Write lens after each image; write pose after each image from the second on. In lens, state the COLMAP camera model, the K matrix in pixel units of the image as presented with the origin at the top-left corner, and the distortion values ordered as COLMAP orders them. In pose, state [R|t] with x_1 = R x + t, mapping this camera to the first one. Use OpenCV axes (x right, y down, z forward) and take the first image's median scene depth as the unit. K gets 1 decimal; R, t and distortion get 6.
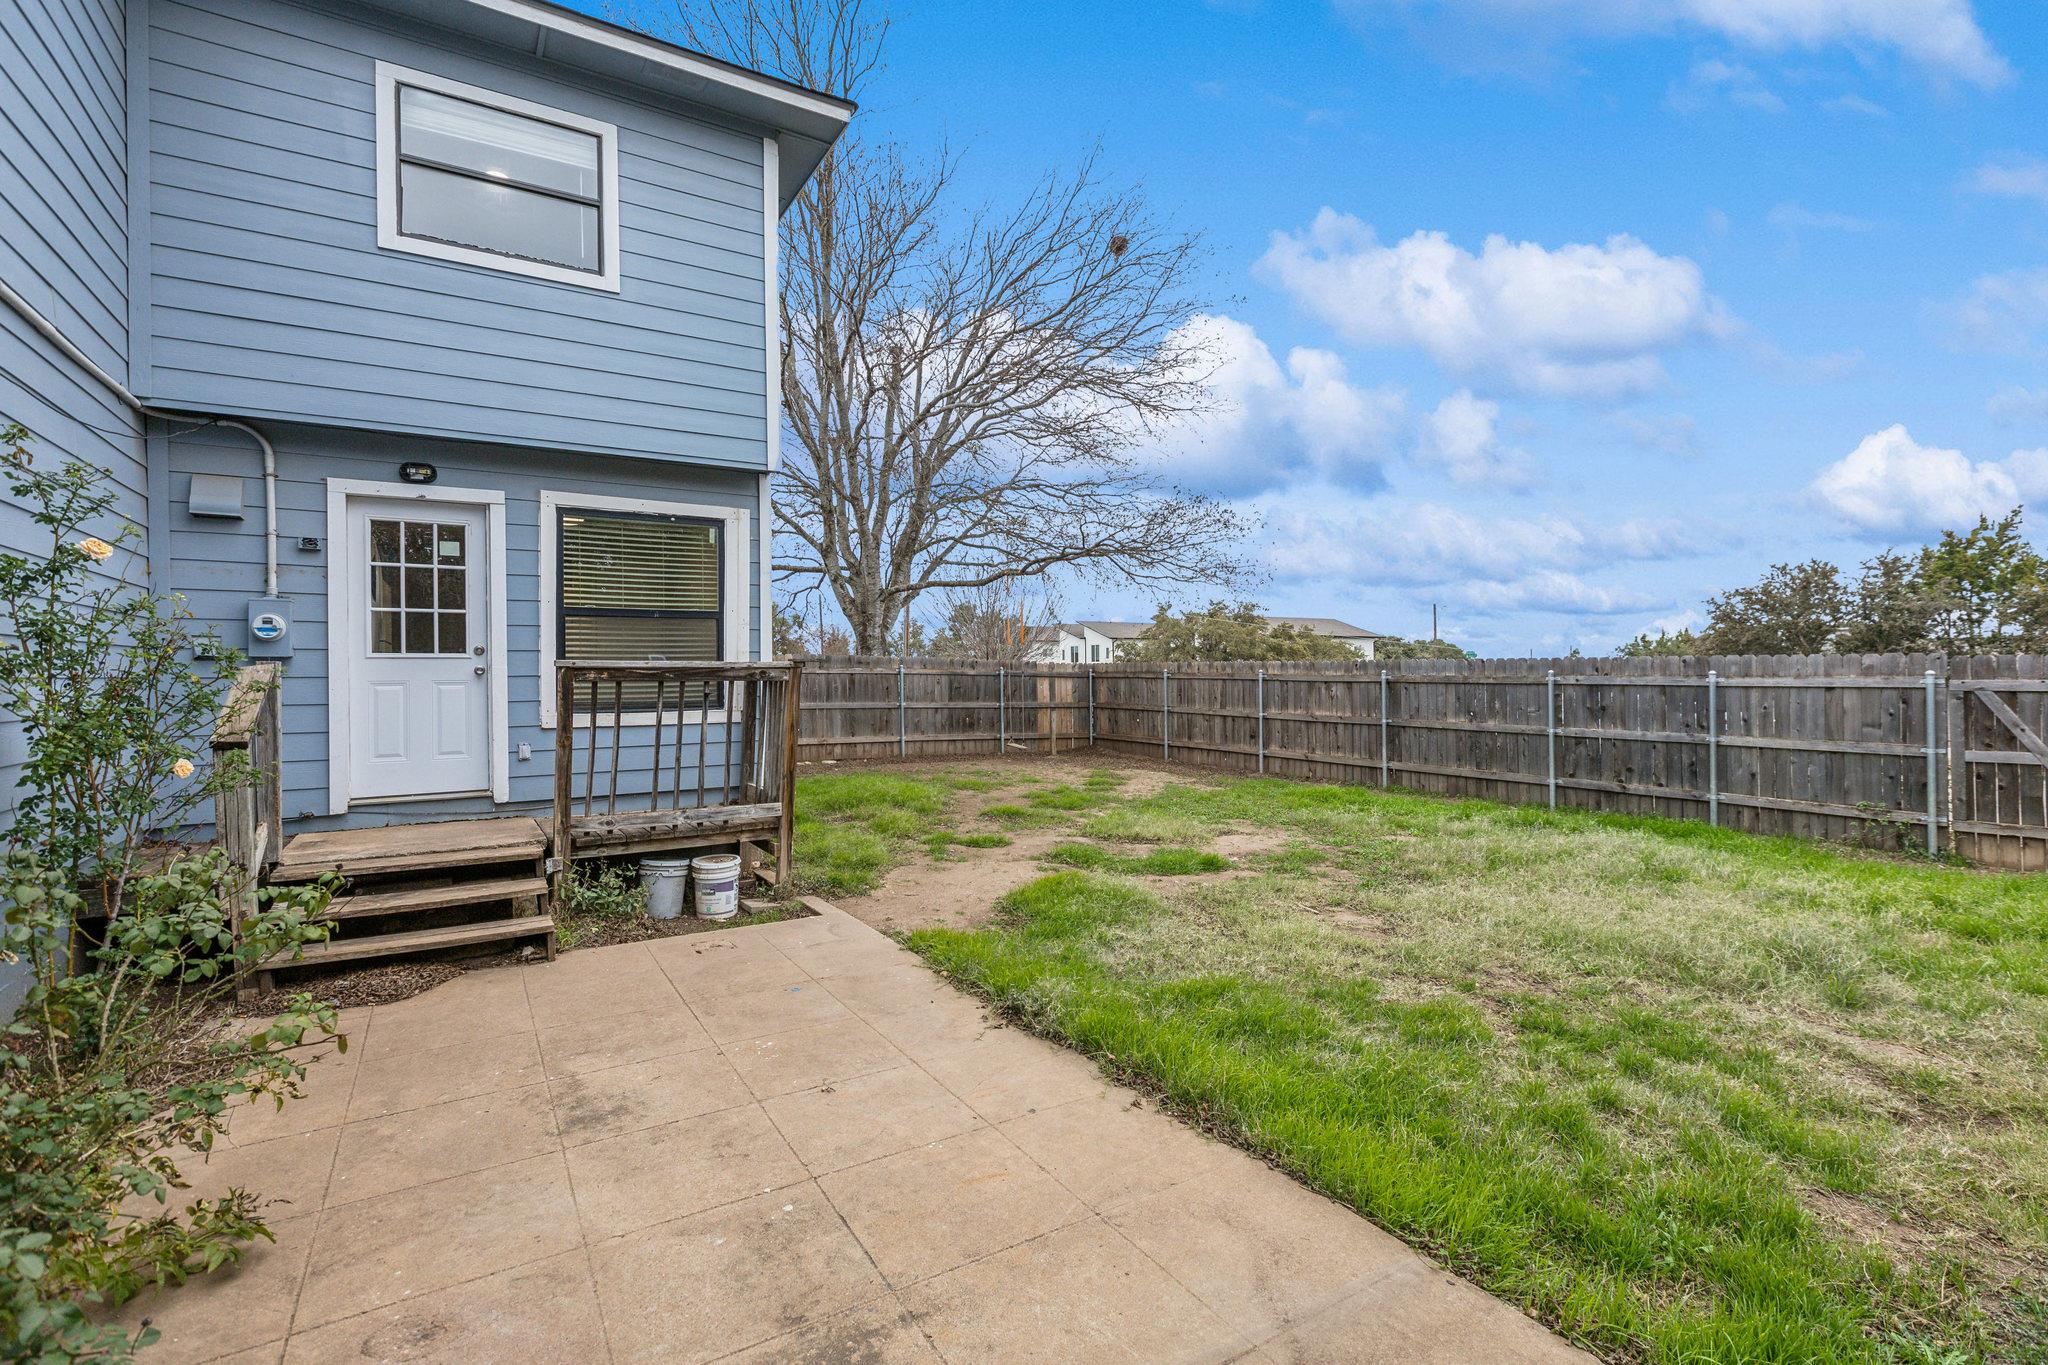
lens RADIAL K [[938.3, 0, 1036.7], [0, 938.3, 675.1], [0, 0, 1]] dist [0.007657, -0.000125]
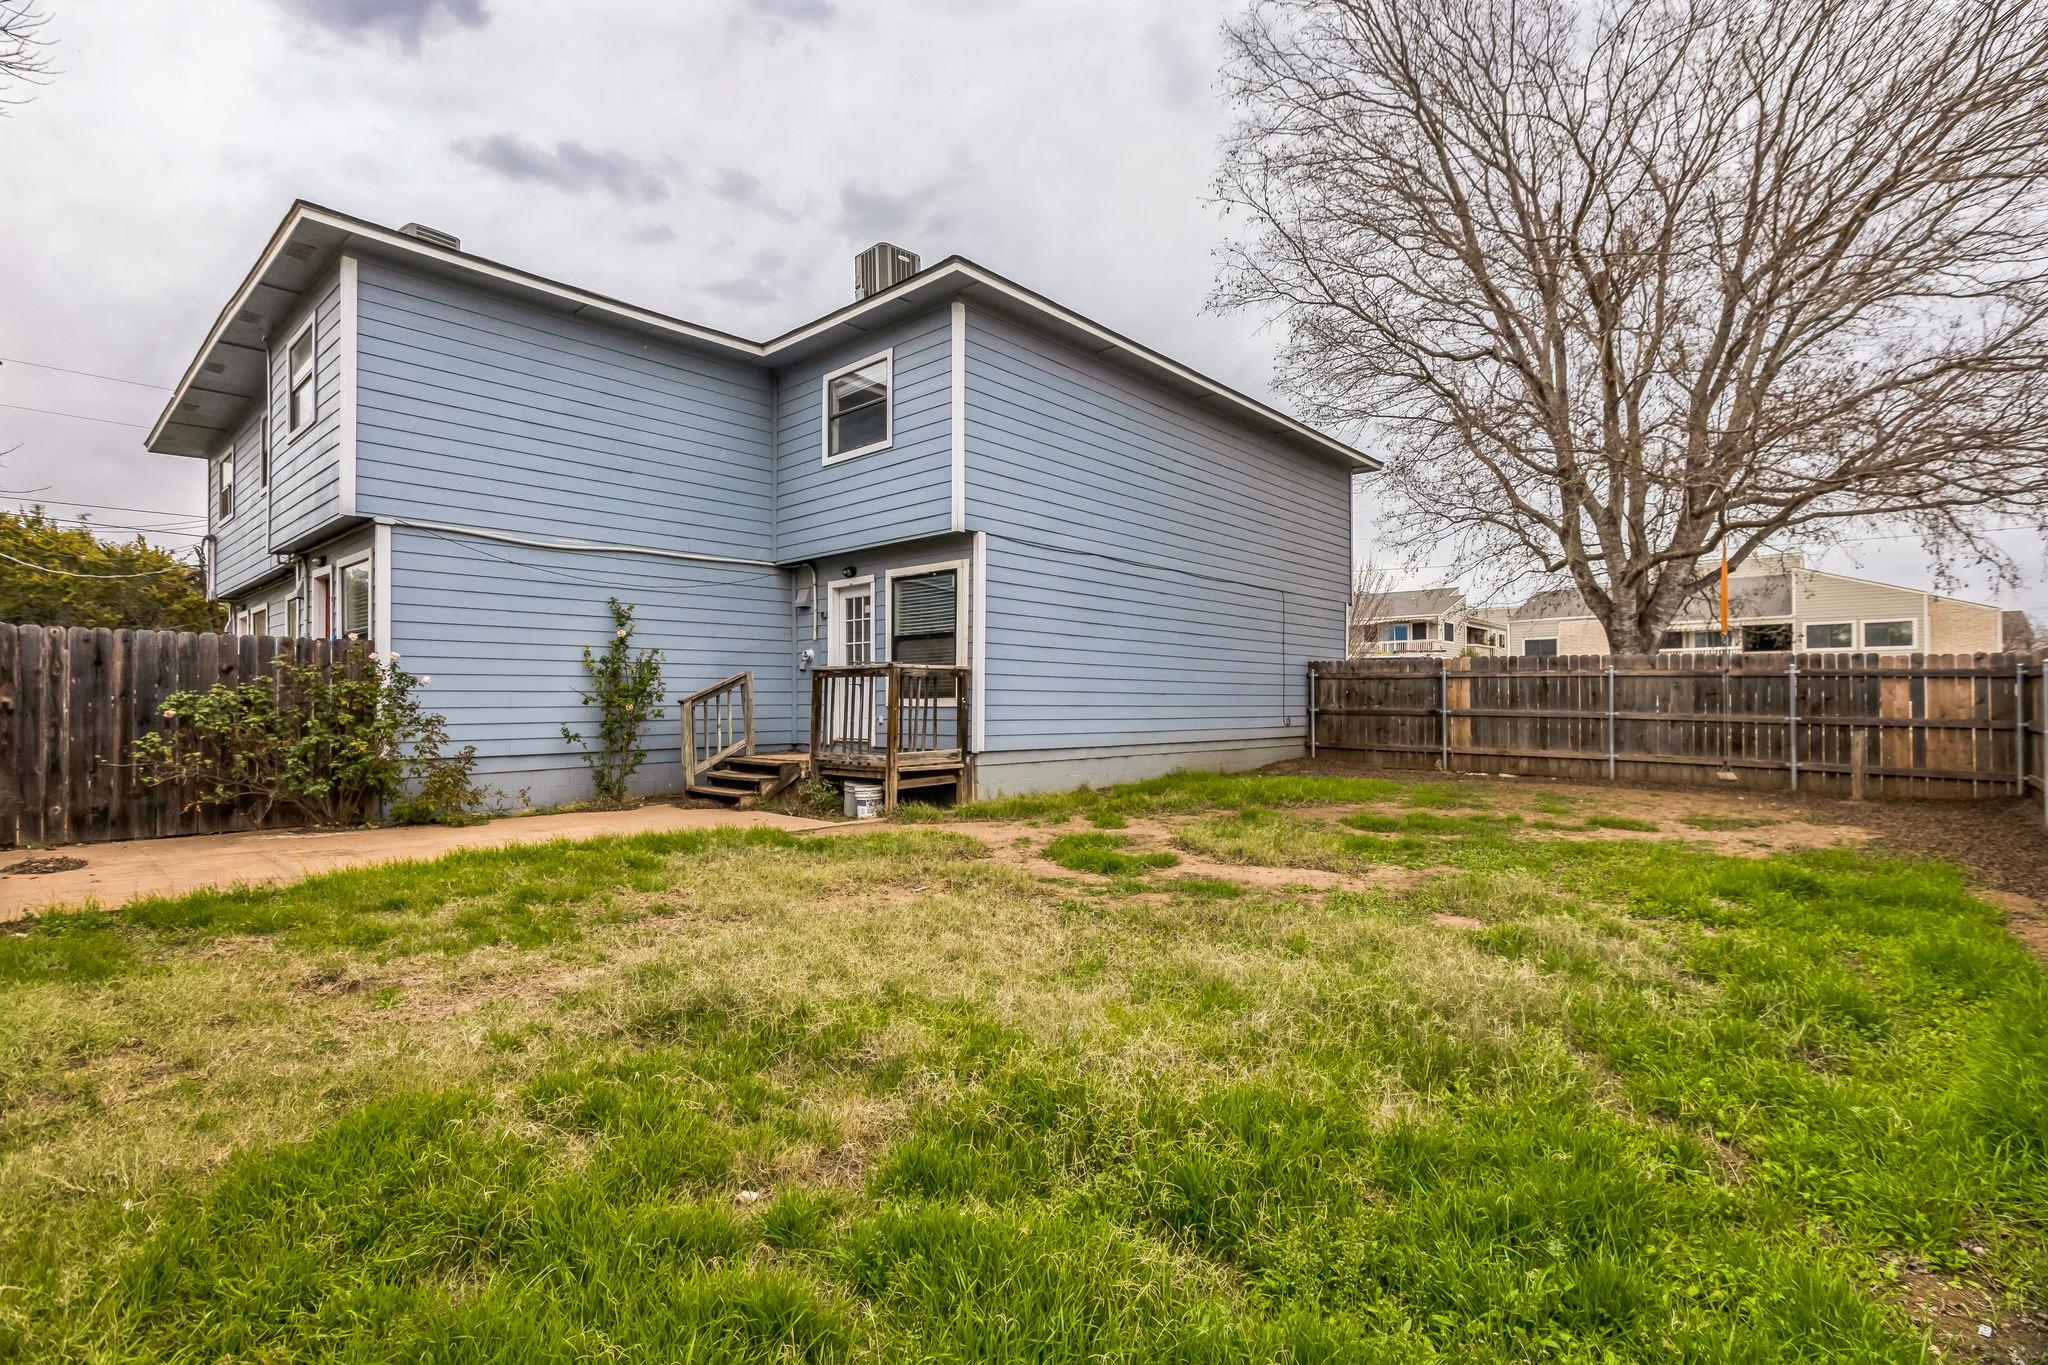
lens RADIAL K [[947.1, 0, 1040.5], [0, 947.1, 693.9], [0, 0, 1]] dist [-0.019369, 0.000487]
pose [[0.283635, -0.000748, -0.958932, 1.137658], [0.001118, 0.999999, -0.000450, 0.032286], [0.958932, -0.000944, 0.283636, 0.708092]]
